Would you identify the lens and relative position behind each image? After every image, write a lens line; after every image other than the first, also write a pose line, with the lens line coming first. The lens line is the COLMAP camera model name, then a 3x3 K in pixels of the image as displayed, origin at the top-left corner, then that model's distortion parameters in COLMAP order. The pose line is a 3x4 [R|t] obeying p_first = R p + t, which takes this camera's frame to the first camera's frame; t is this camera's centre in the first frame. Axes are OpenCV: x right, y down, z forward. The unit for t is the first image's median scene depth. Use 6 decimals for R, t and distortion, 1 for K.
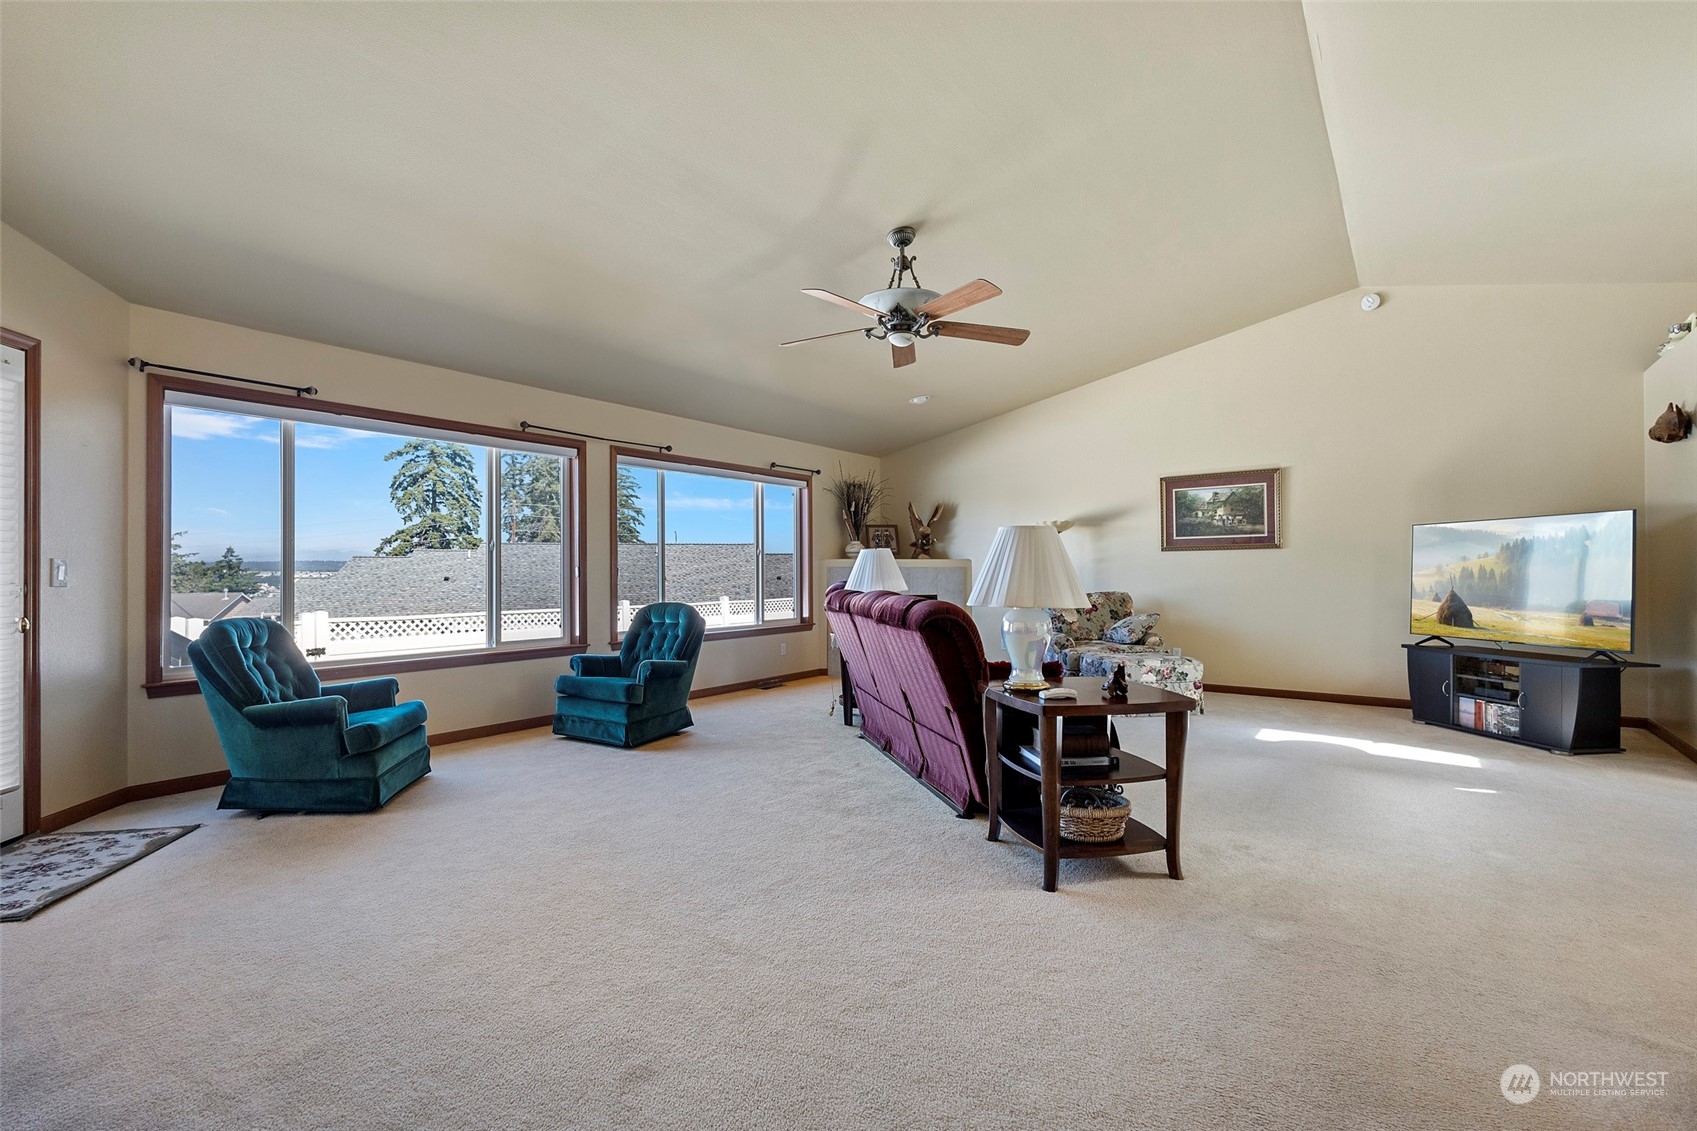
lens RADIAL K [[784.0, 0, 846.4], [0, 784.0, 562.5], [0, 0, 1]] dist [0.012884, -0.004691]
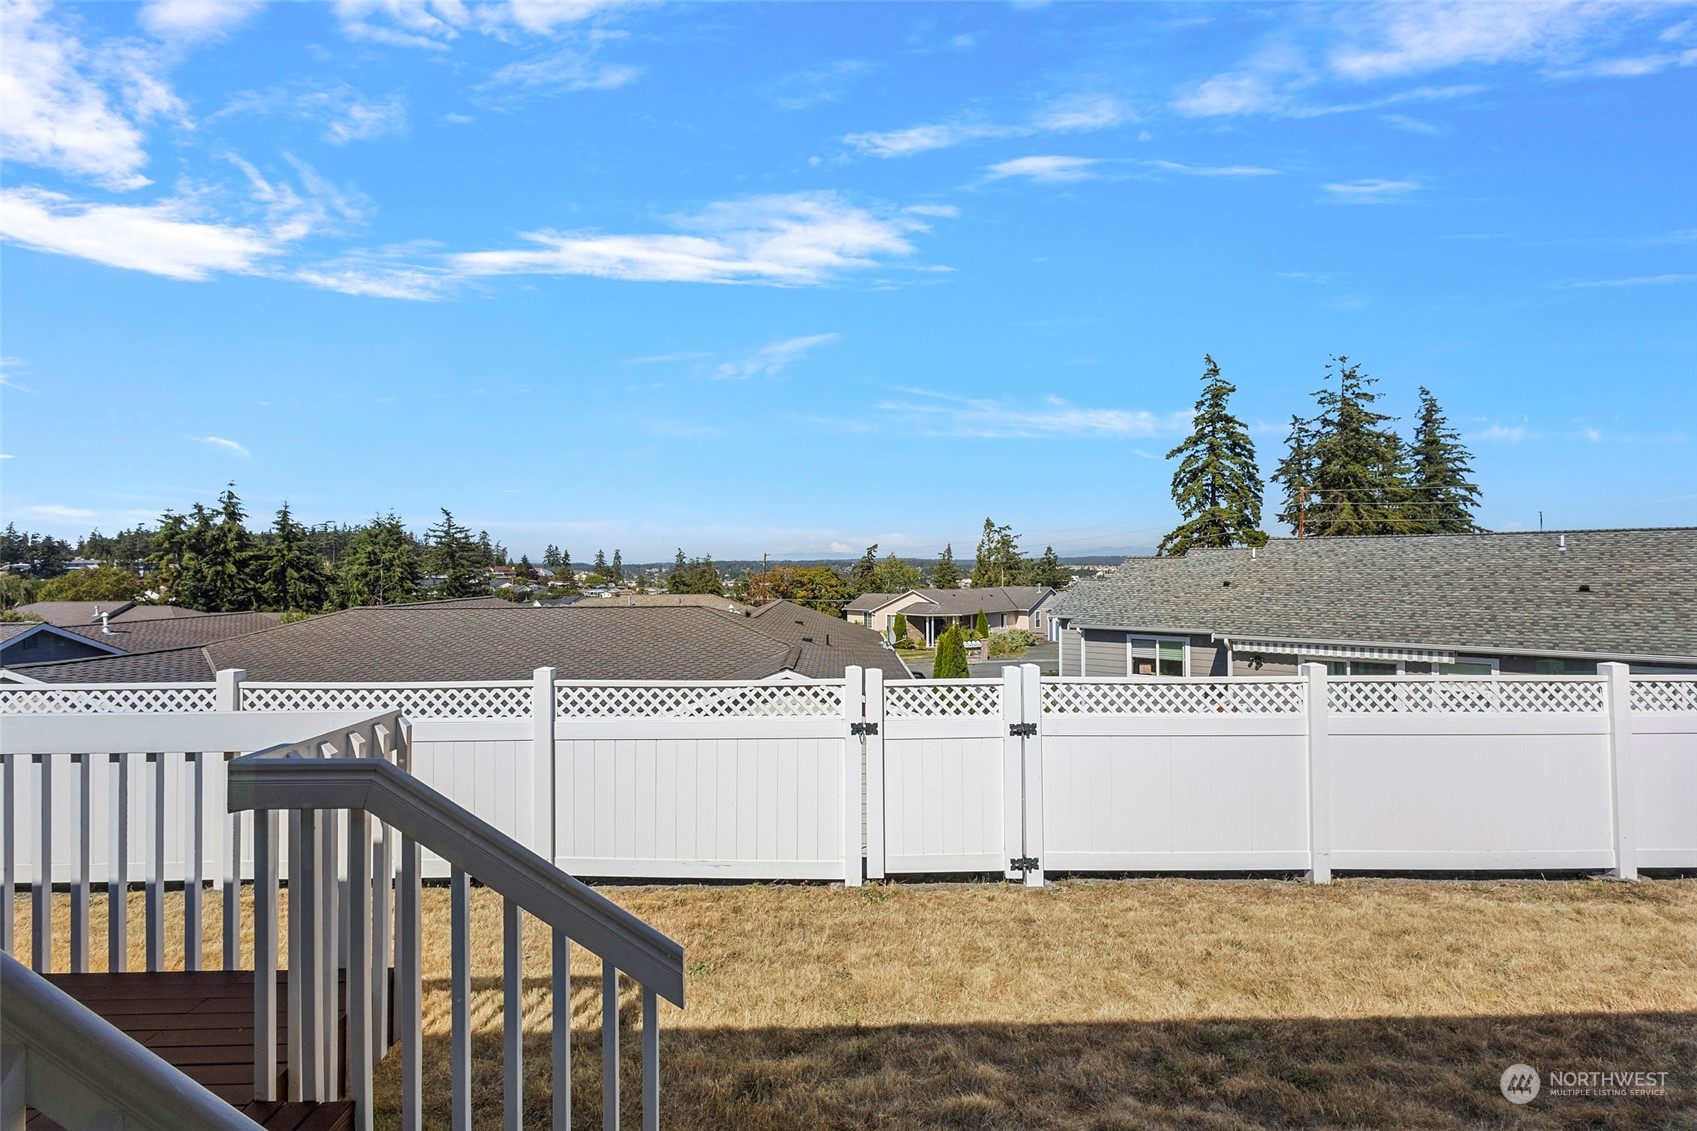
lens RADIAL K [[784.0, 0, 846.4], [0, 784.0, 562.5], [0, 0, 1]] dist [0.012884, -0.004691]
pose [[0.604983, -0.005618, -0.796219, -0.347609], [0.012219, 0.999923, 0.002229, -0.032111], [0.796145, -0.011077, 0.605005, 0.687681]]
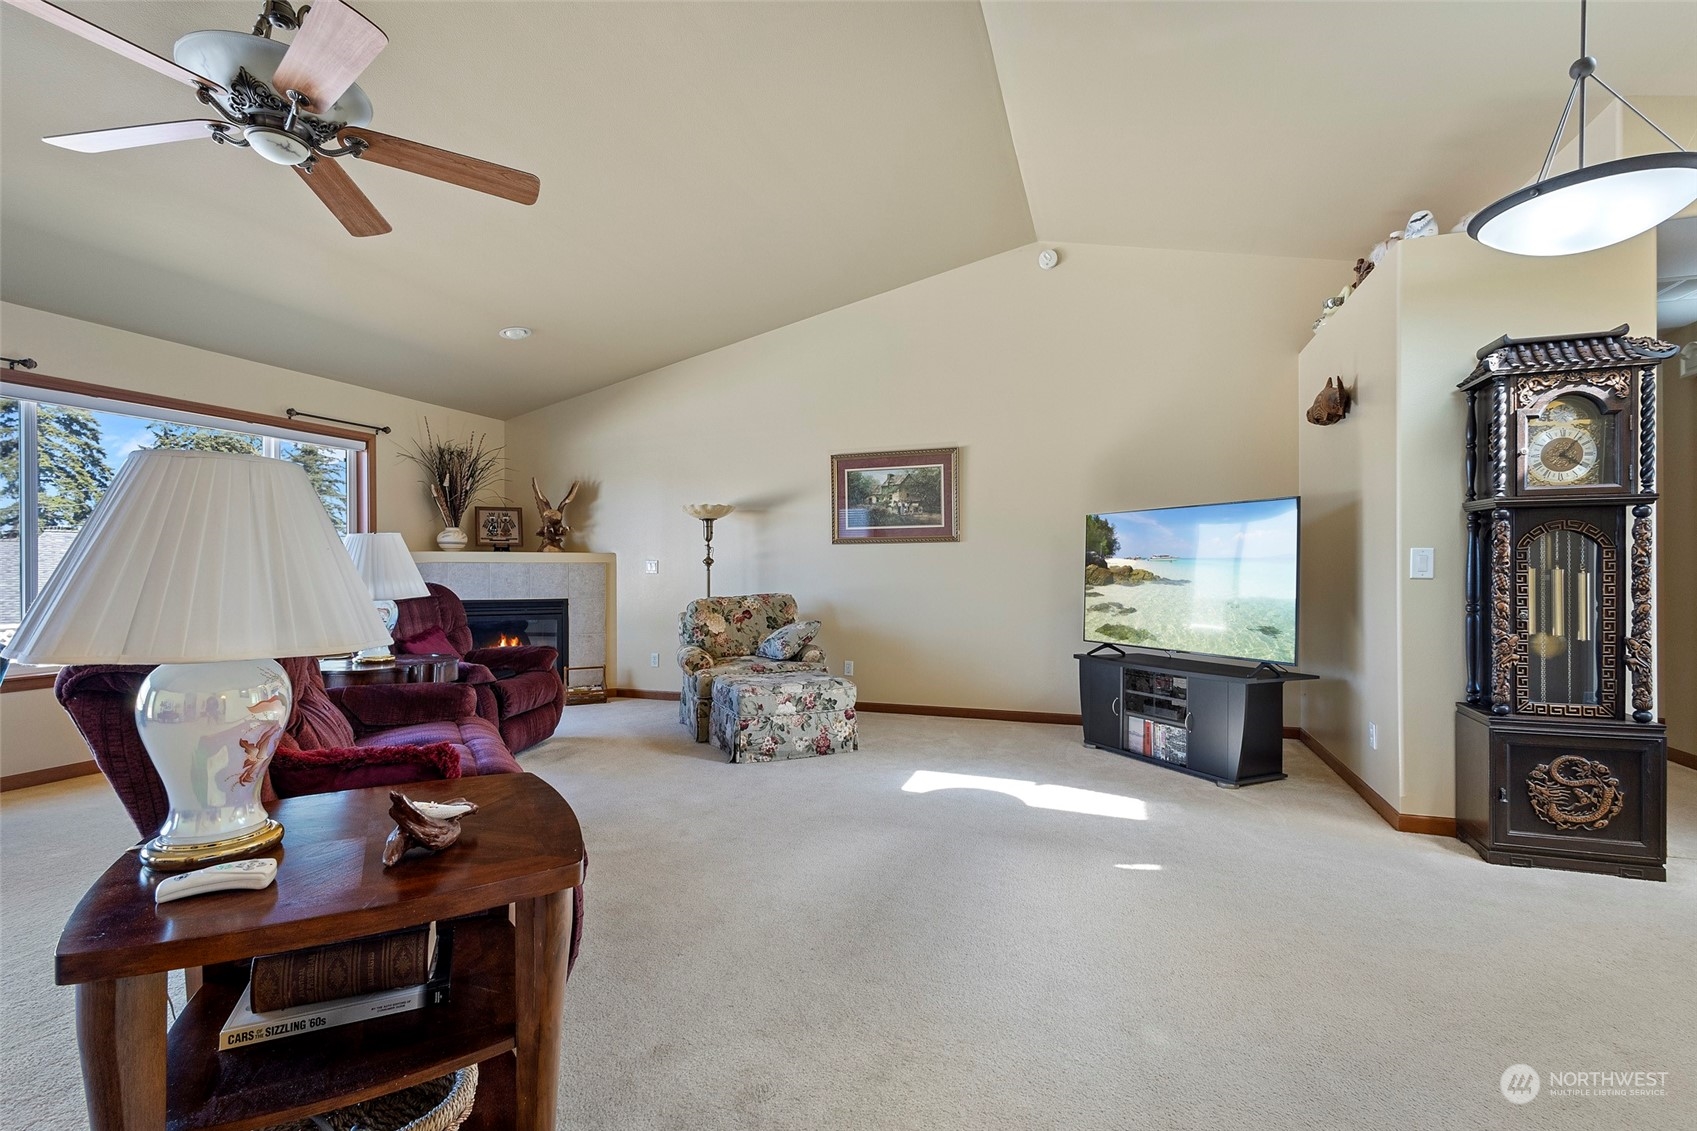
lens RADIAL K [[782.6, 0, 855.1], [0, 782.6, 562.7], [0, 0, 1]] dist [0.004113, 0.000543]
pose [[0.953414, 0.003391, 0.301646, 0.180712], [-0.004217, 0.999989, 0.002085, 0.003321], [-0.301635, -0.003260, 0.953418, 0.213881]]
